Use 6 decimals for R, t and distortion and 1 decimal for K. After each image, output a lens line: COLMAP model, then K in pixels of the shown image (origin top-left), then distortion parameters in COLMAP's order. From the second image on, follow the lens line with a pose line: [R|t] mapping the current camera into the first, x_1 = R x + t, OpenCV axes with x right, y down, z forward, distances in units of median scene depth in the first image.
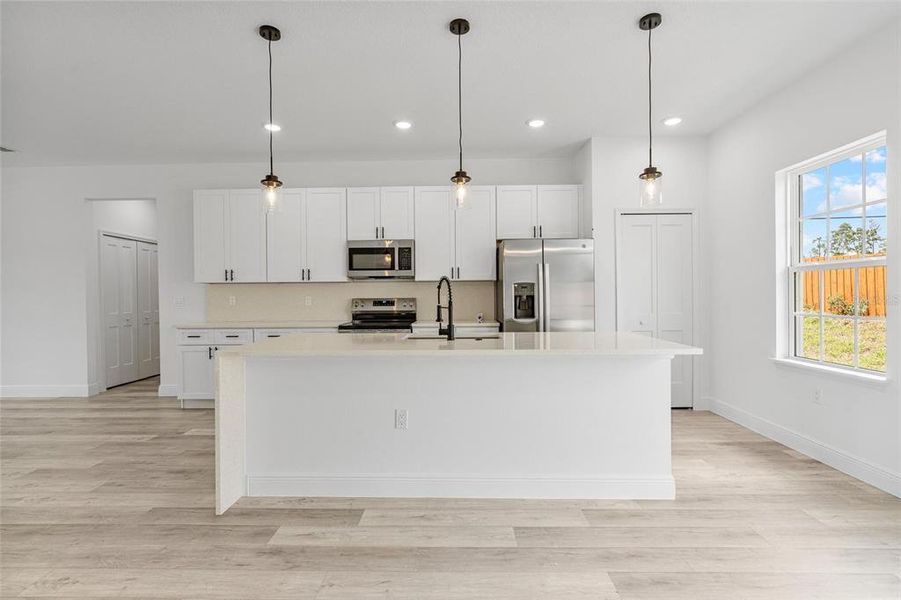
lens RADIAL K [[424.1, 0, 447.9], [0, 424.1, 297.5], [0, 0, 1]] dist [-0.003441, 0.000215]
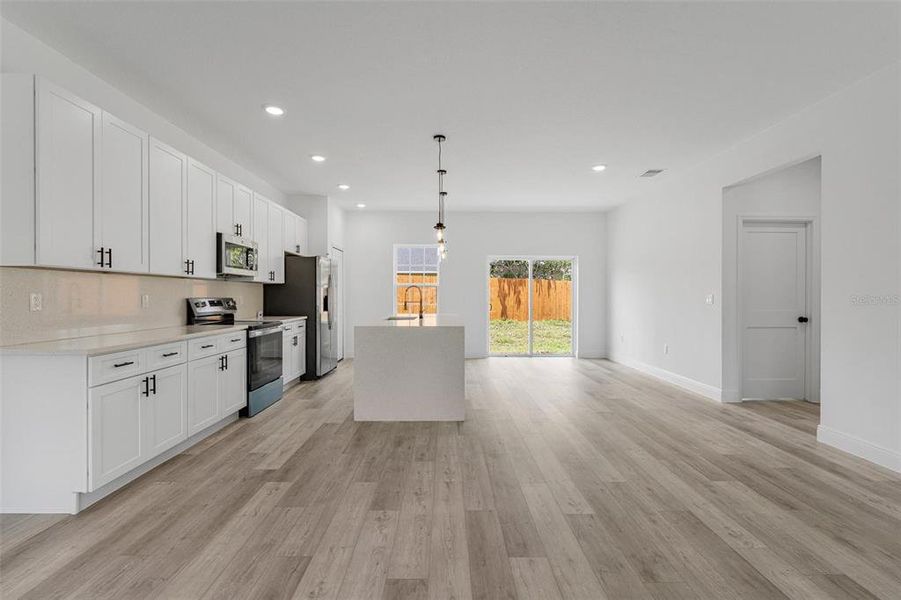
lens RADIAL K [[404.8, 0, 449.1], [0, 404.8, 297.4], [0, 0, 1]] dist [-0.010751, 0.000124]
pose [[-0.029154, 0.003797, 0.999568, -1.238443], [0.005693, 0.999977, -0.003632, 0.007556], [-0.999559, 0.005585, -0.029175, 0.623837]]
